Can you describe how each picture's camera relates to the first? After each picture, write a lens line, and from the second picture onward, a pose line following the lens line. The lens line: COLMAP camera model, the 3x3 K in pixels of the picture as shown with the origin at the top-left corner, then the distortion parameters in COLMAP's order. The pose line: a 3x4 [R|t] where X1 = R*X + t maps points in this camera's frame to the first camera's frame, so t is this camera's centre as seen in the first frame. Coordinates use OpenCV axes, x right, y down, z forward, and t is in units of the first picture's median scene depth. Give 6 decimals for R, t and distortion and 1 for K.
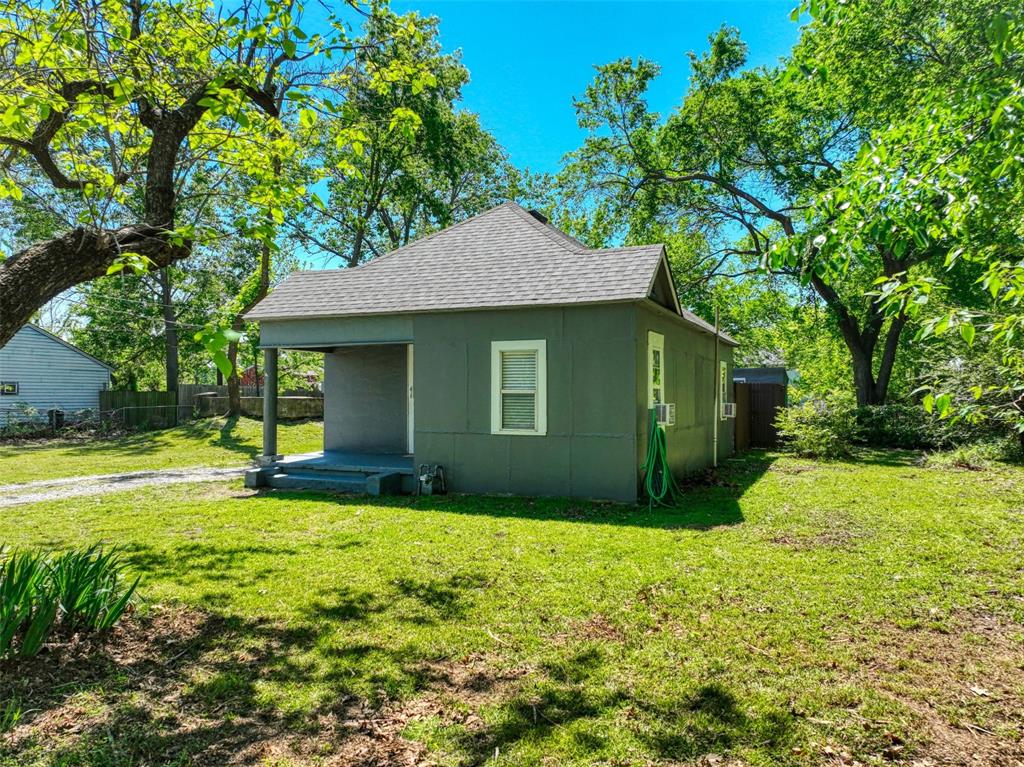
lens RADIAL K [[776.6, 0, 512.0], [0, 776.6, 383.5], [0, 0, 1]] dist [0.014508, 0.005265]
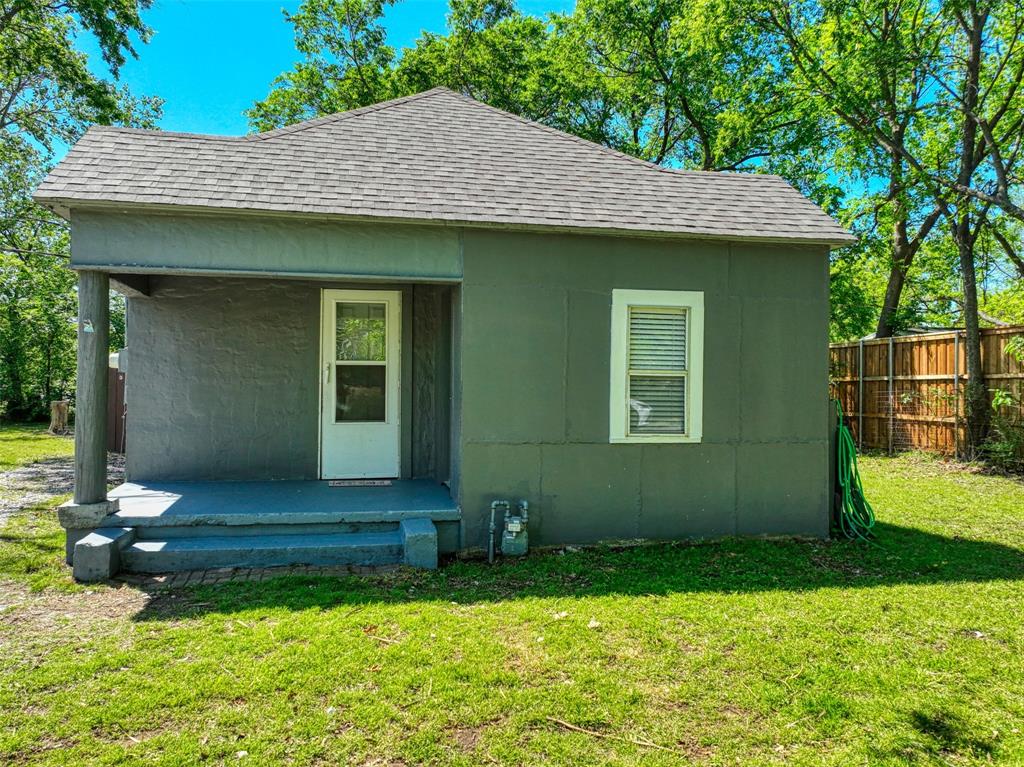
lens RADIAL K [[776.6, 0, 512.0], [0, 776.6, 383.5], [0, 0, 1]] dist [0.014508, 0.005265]
pose [[0.817234, 0.012659, 0.576168, -0.437197], [-0.017581, 0.999841, 0.002970, 0.018689], [-0.576038, -0.012557, 0.817326, 0.554817]]
